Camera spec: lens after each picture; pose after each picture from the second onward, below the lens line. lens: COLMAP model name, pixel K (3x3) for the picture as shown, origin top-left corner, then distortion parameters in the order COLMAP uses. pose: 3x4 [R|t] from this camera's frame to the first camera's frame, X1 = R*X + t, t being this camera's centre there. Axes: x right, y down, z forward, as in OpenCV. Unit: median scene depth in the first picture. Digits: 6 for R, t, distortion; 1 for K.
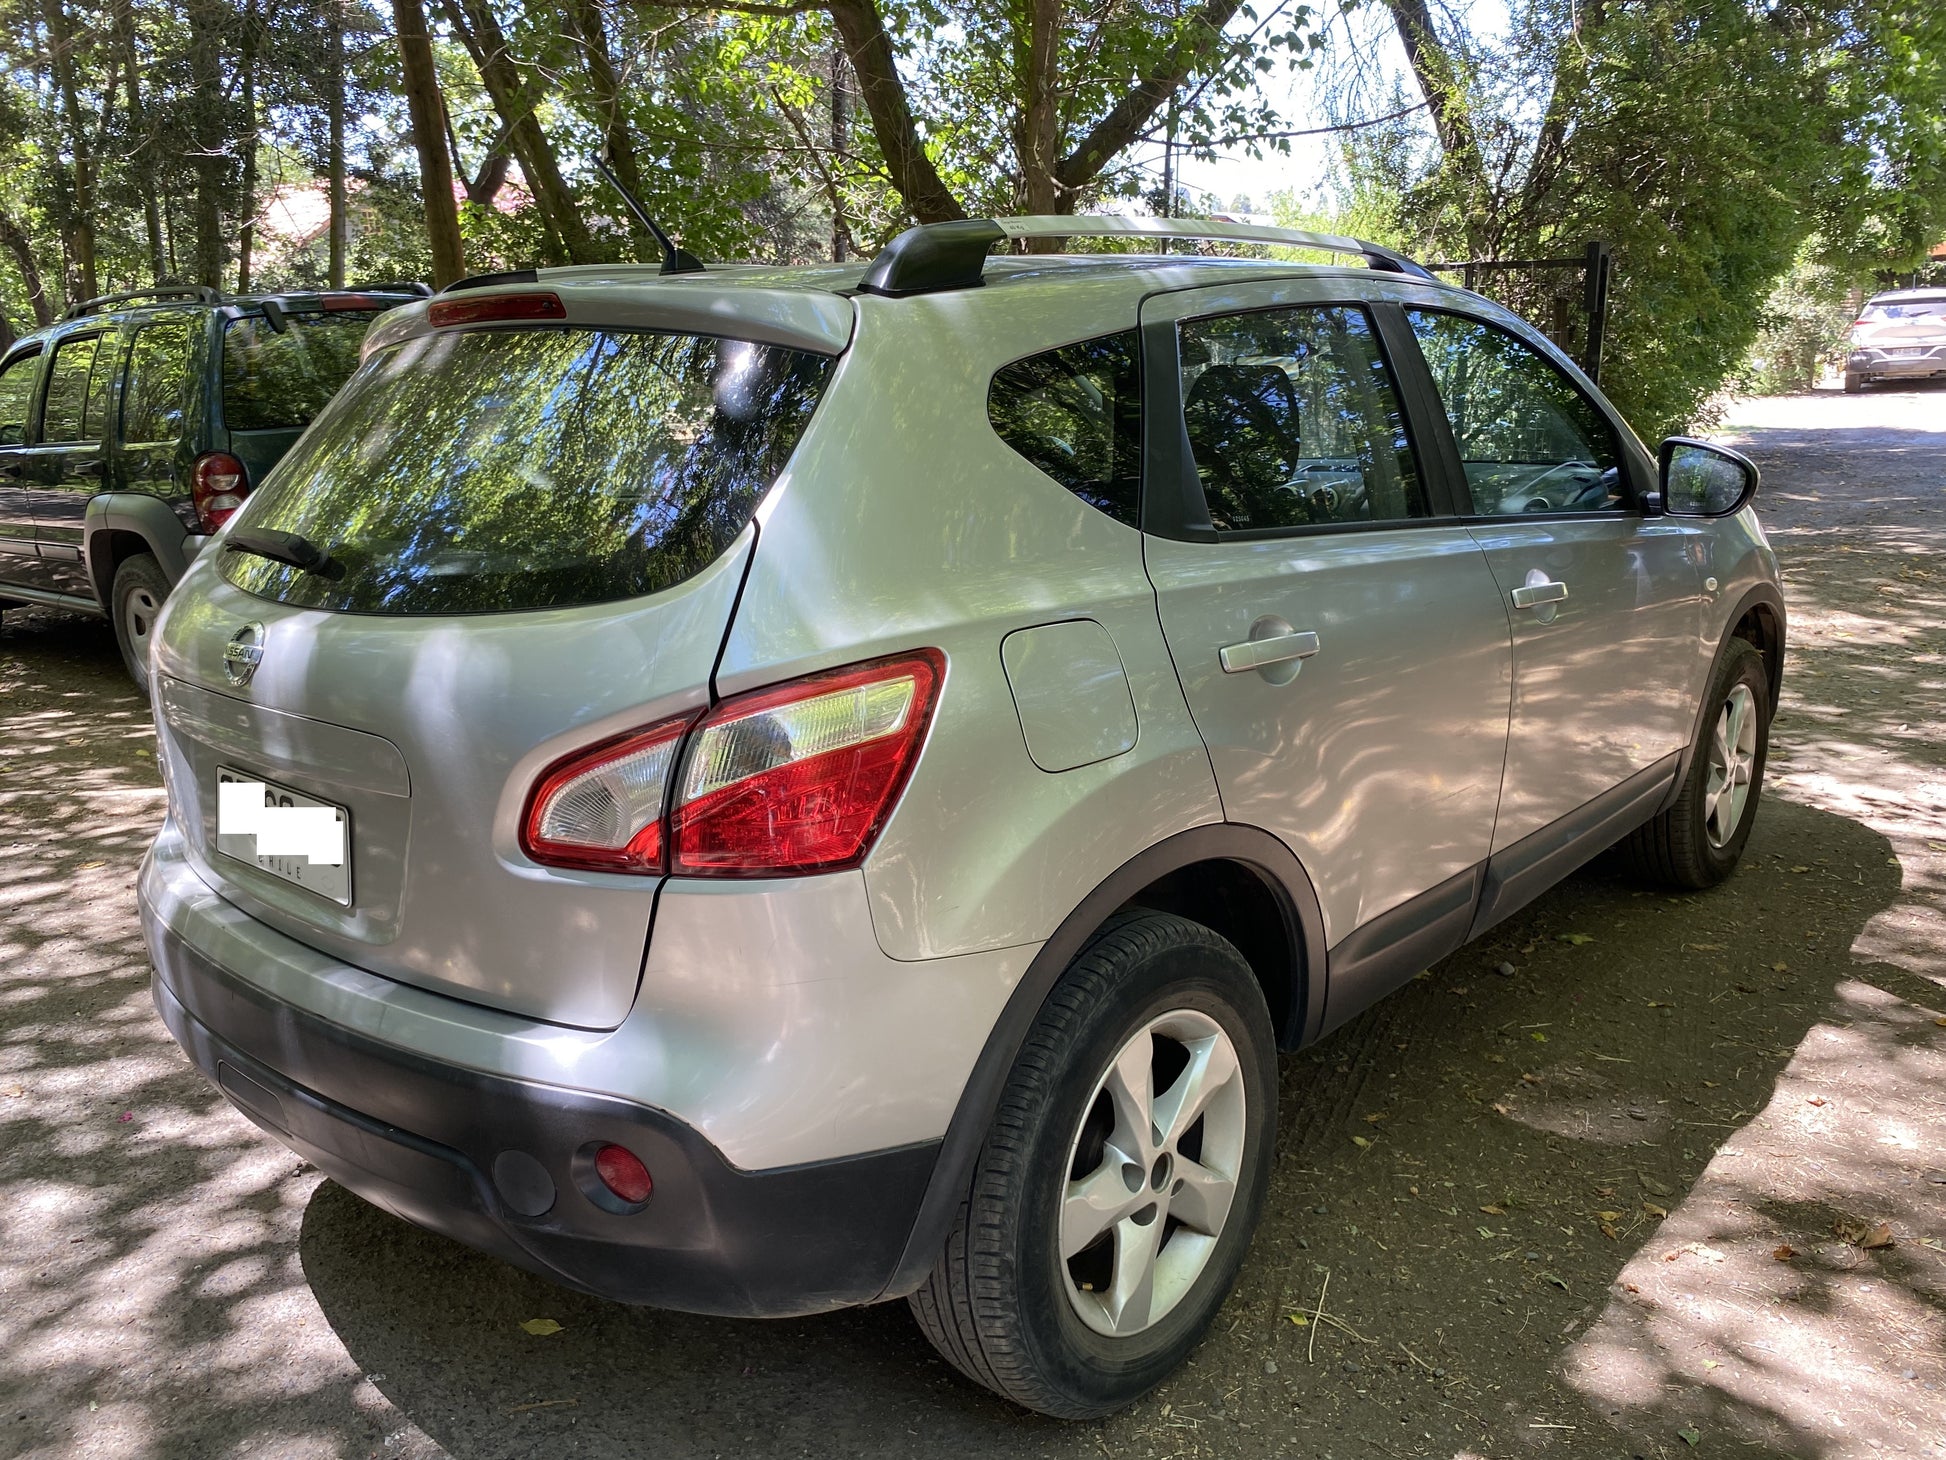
lens RADIAL K [[1510.8, 0, 996.7], [0, 1510.8, 725.6], [0, 0, 1]] dist [0.025776, -0.004488]
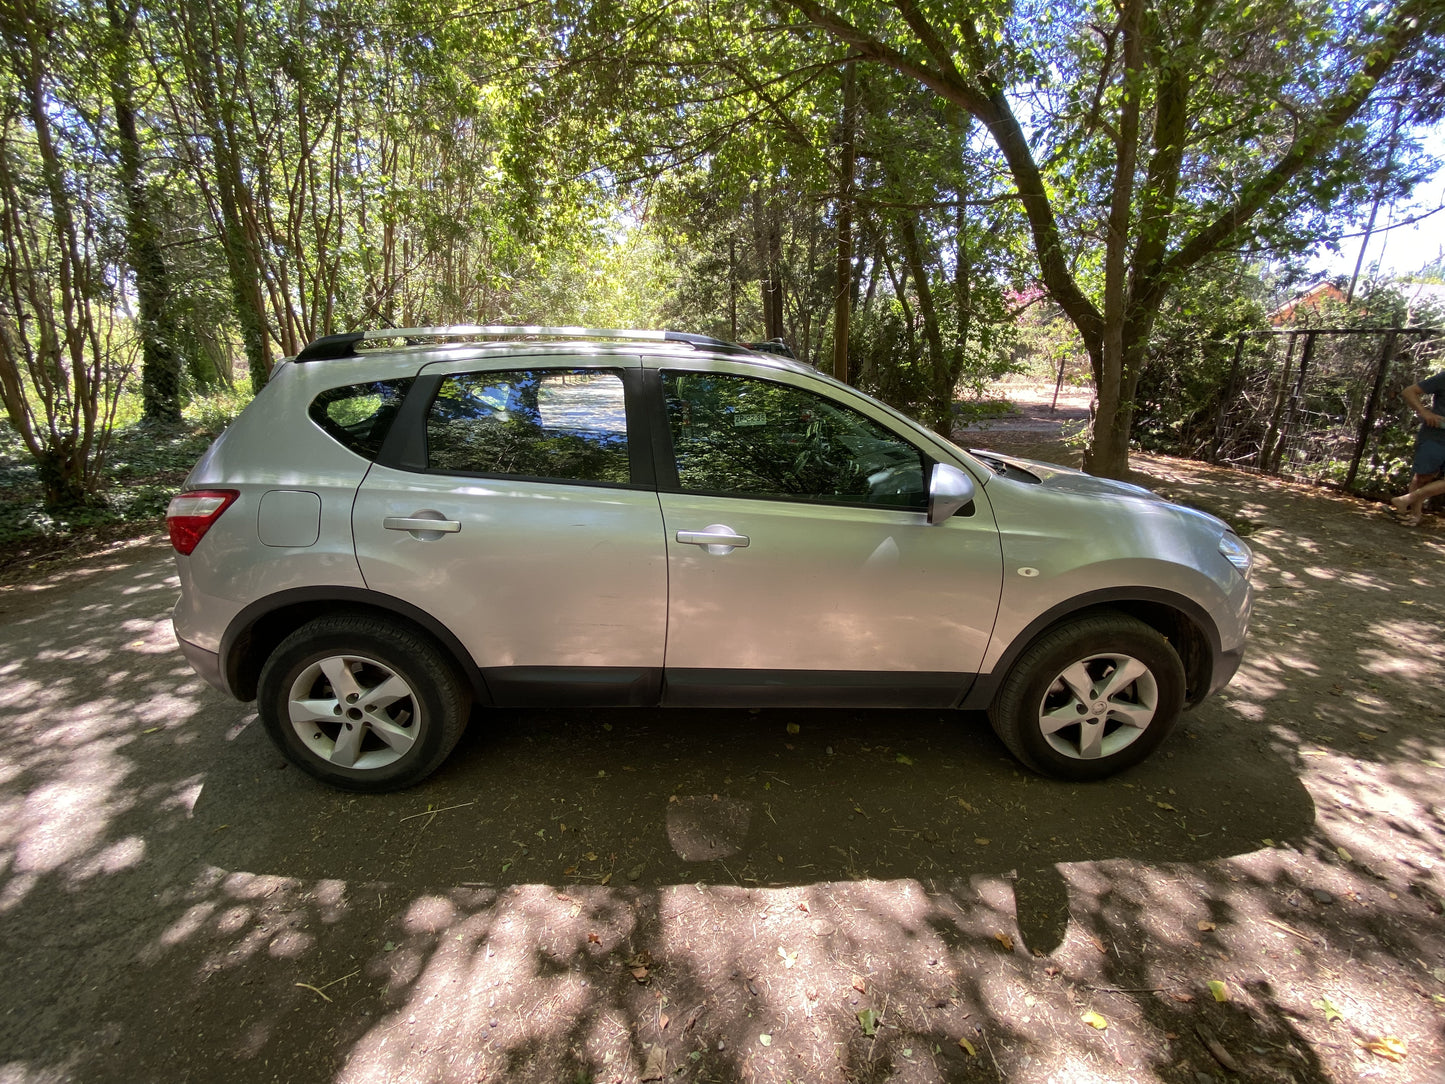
lens RADIAL K [[571.8, 0, 722.5], [0, 571.8, 542.0], [0, 0, 1]] dist [0.034402, -0.021690]
pose [[0.679838, 0.247728, -0.690255, 1.120459], [-0.202647, 0.968029, 0.147830, -0.250648], [0.704808, 0.039378, 0.708304, 0.735844]]
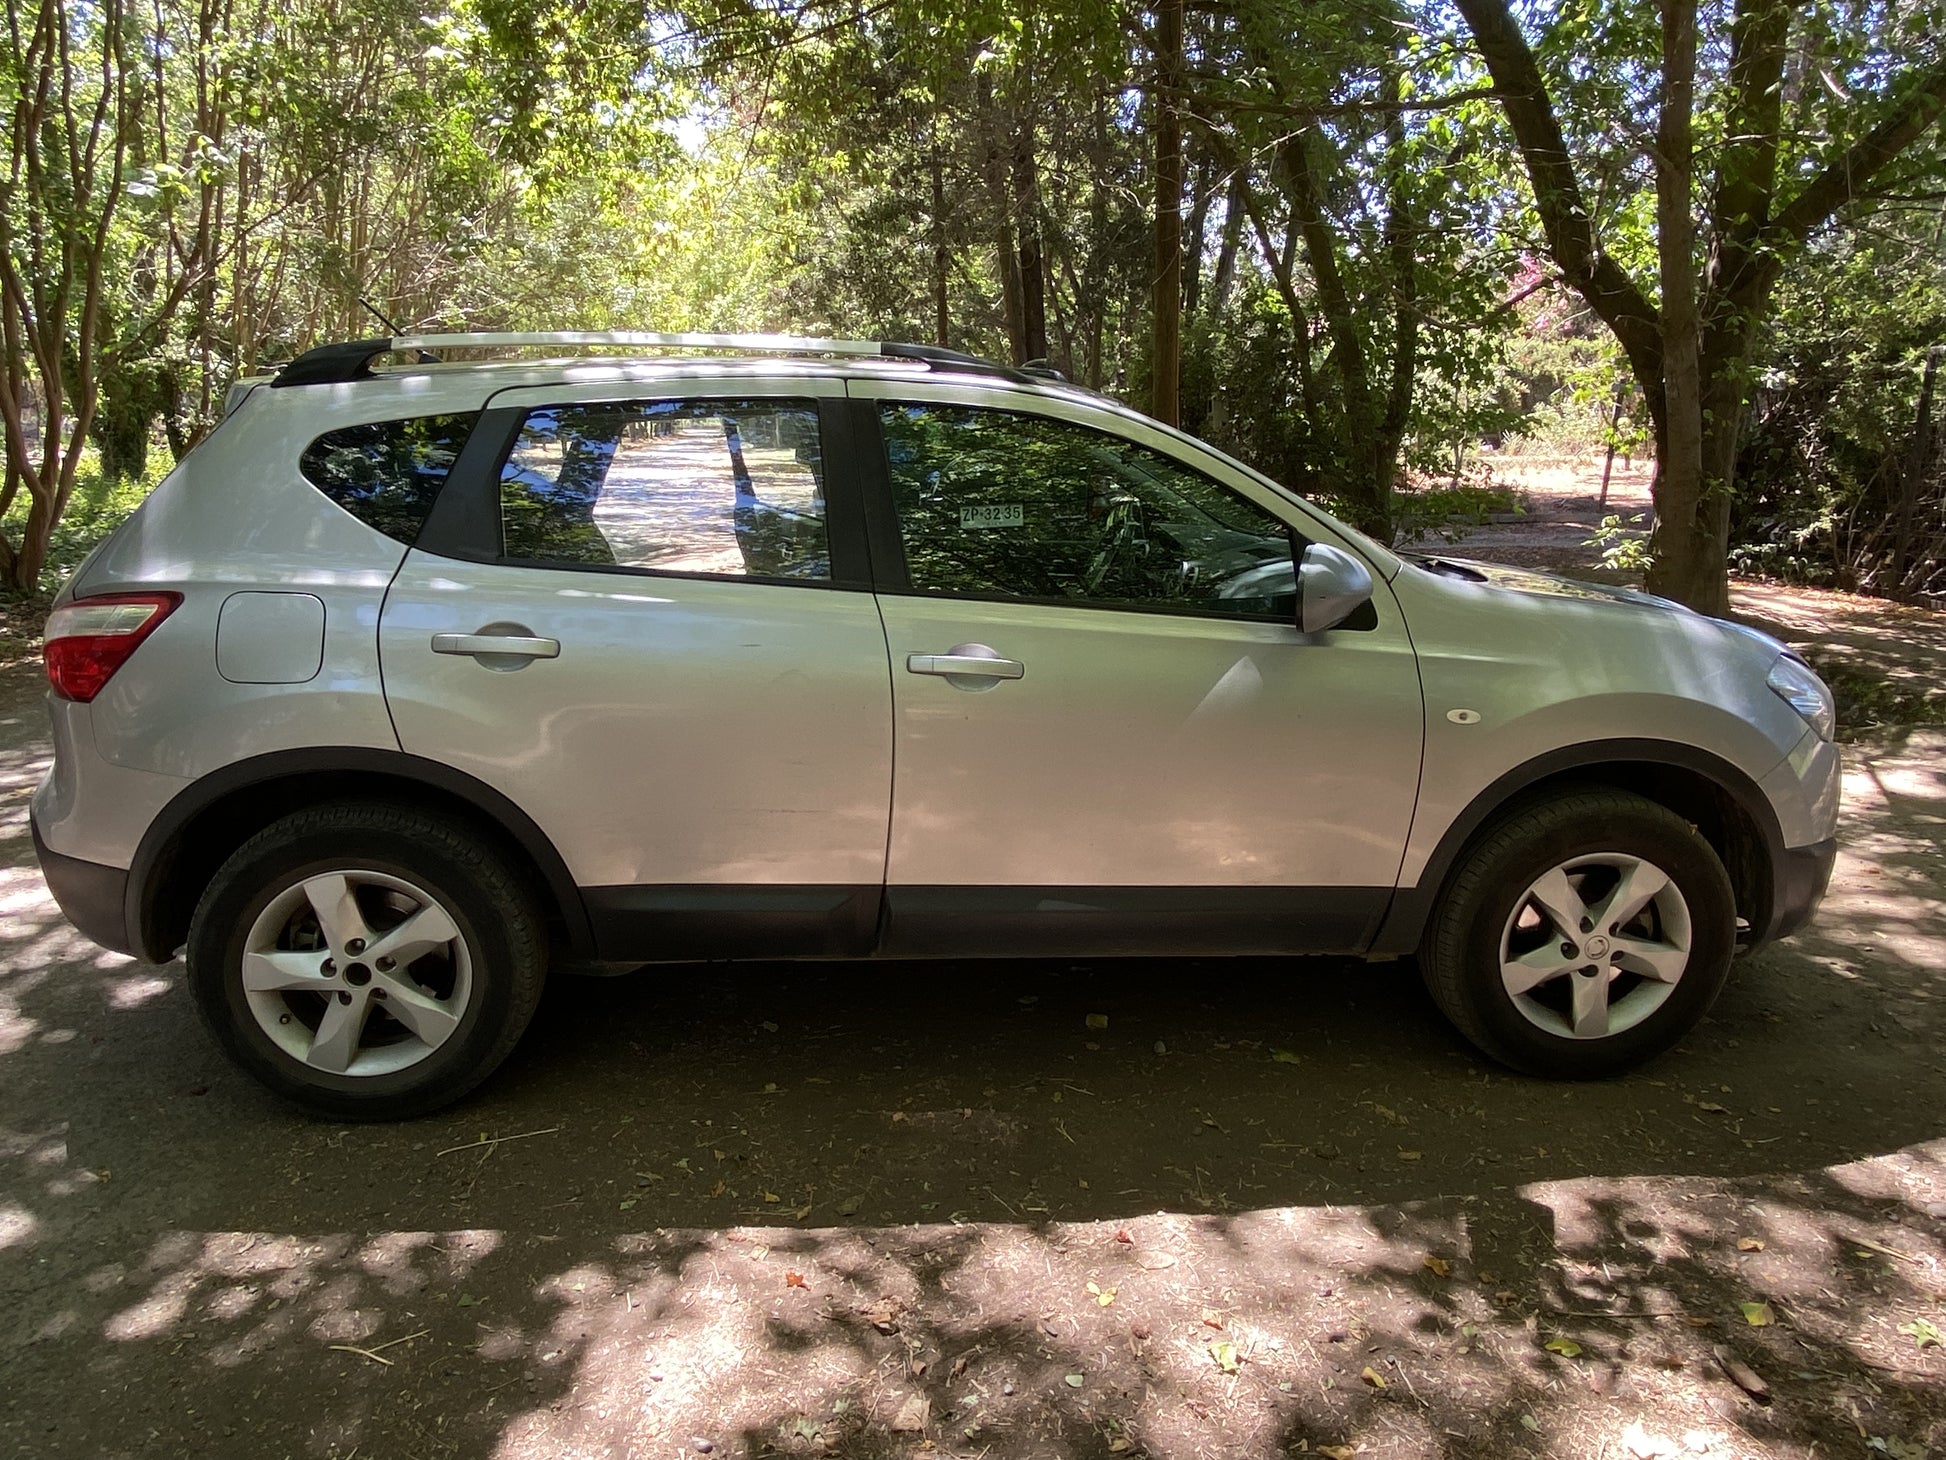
lens RADIAL K [[1311.2, 0, 982.1], [0, 1311.2, 724.5], [0, 0, 1]] dist [0.077374, -0.066666]
pose [[0.721911, 0.185846, -0.666563, 1.374624], [-0.193067, 0.979103, 0.063888, -0.147712], [0.664507, 0.082570, 0.742706, 0.415590]]
